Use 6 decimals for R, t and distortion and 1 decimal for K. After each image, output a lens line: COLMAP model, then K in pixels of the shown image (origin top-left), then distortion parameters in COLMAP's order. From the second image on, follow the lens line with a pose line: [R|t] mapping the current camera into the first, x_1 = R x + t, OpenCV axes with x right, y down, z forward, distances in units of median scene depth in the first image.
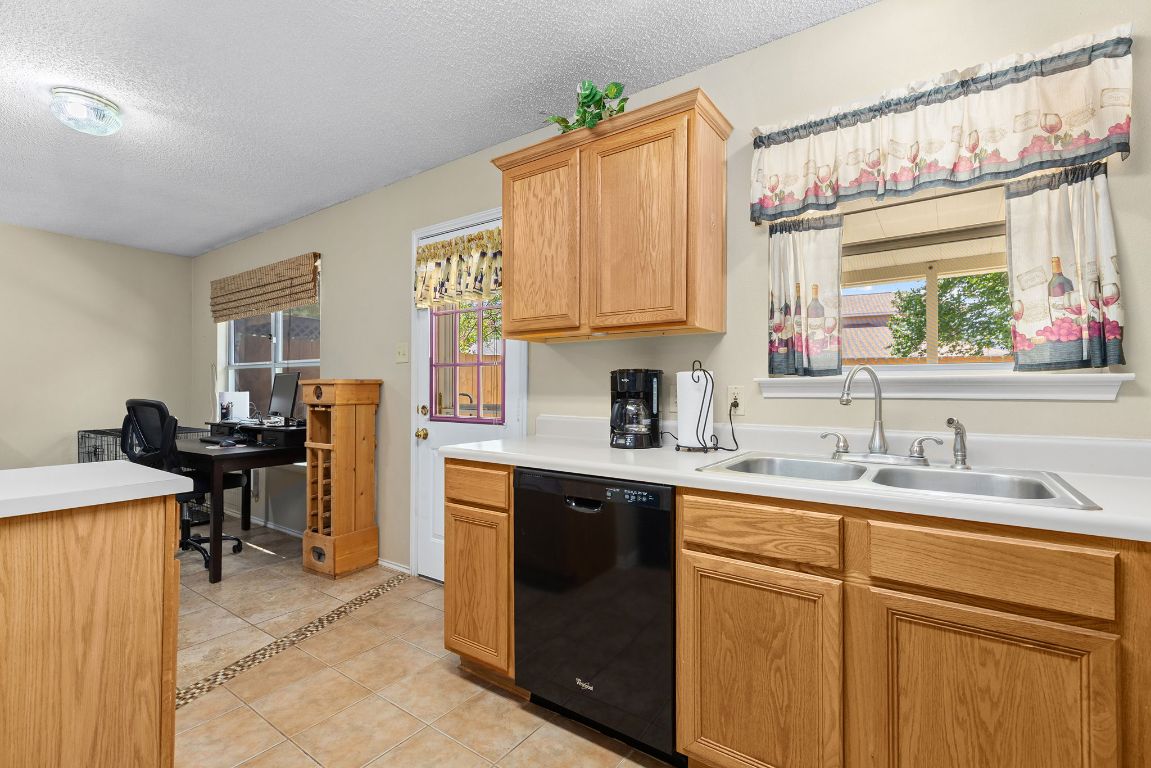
lens RADIAL K [[517.5, 0, 574.5], [0, 517.5, 386.2], [0, 0, 1]] dist [0.002451, 0.000000]
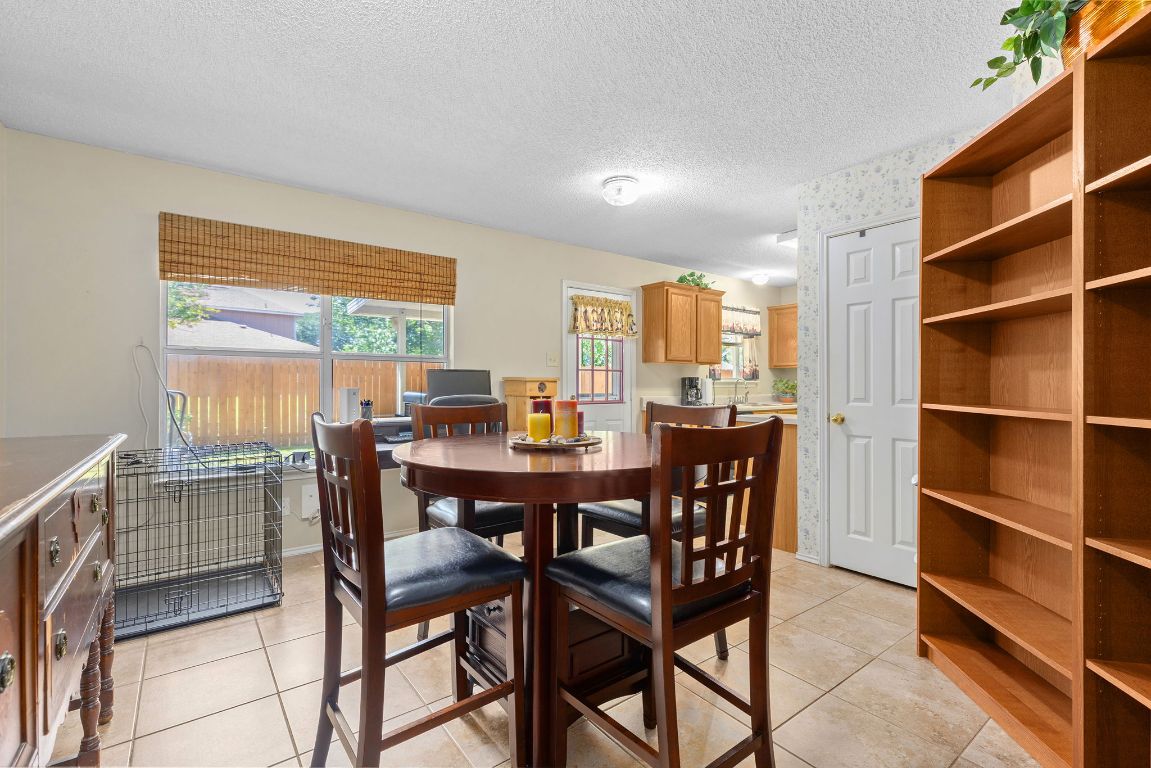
lens RADIAL K [[517.5, 0, 574.5], [0, 517.5, 386.2], [0, 0, 1]] dist [0.002451, 0.000000]
pose [[0.295593, -0.003557, 0.955307, -2.958840], [-0.003324, 0.999983, 0.004752, 0.004822], [-0.955308, -0.004580, 0.295576, 0.886966]]
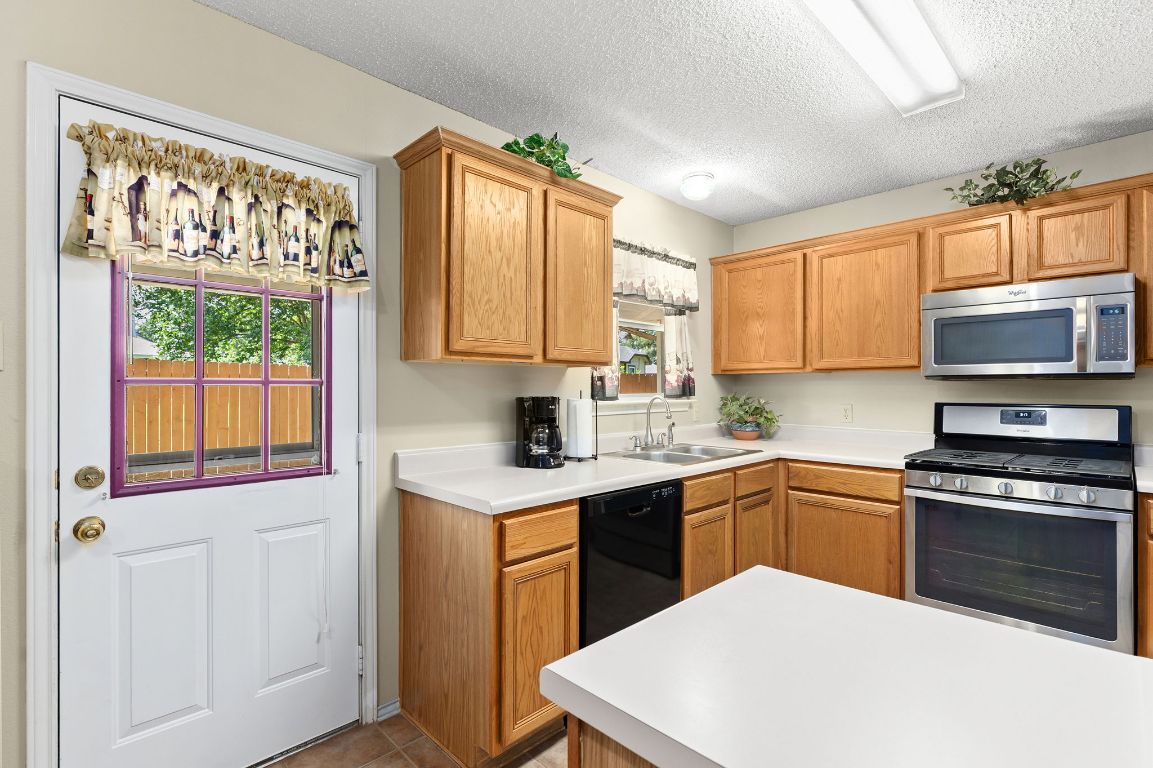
lens RADIAL K [[537.9, 0, 576.5], [0, 537.9, 384.0], [0, 0, 1]] dist [-0.003617, -0.000348]
pose [[0.169287, 0.005074, 0.985554, -1.136168], [-0.006857, 0.999969, -0.003971, -0.062073], [-0.985543, -0.006086, 0.169317, 0.818644]]
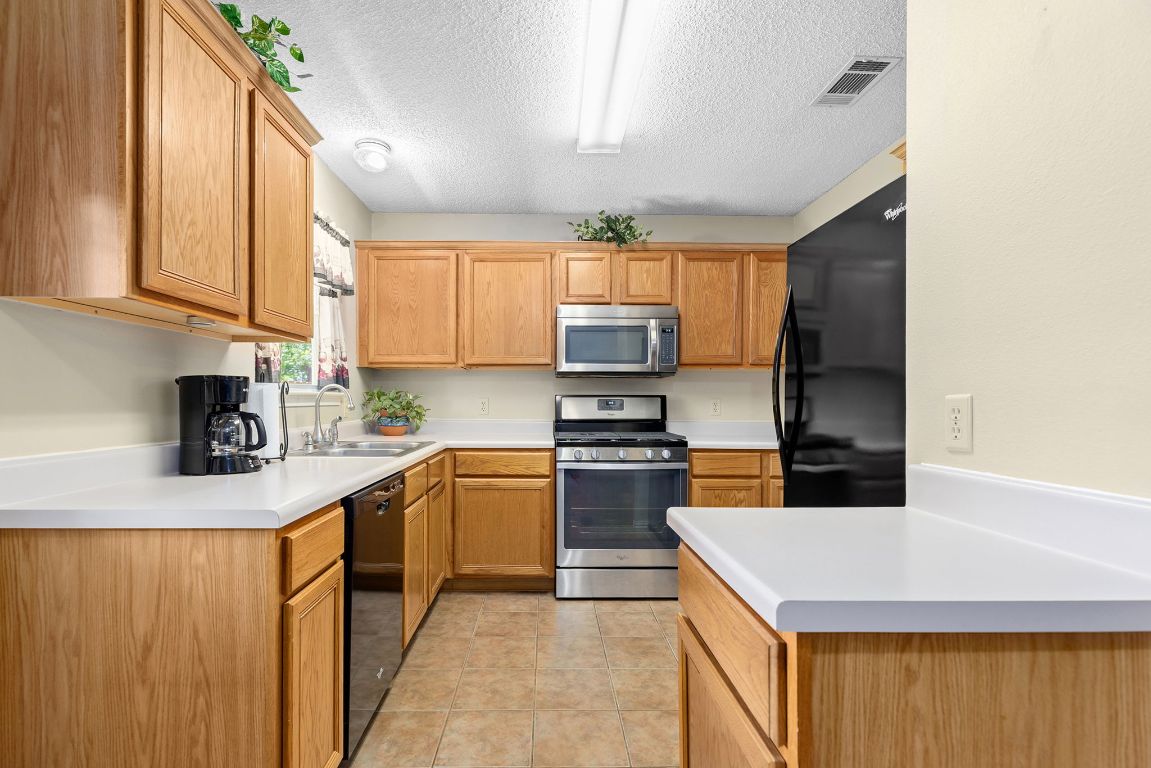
lens RADIAL K [[539.3, 0, 553.0], [0, 539.3, 401.7], [0, 0, 1]] dist [0.001471, 0.000241]
pose [[-0.594053, -0.006105, 0.804403, -0.969813], [-0.008991, 0.999959, 0.000949, 0.002132], [-0.804376, -0.006669, -0.594084, 1.218157]]
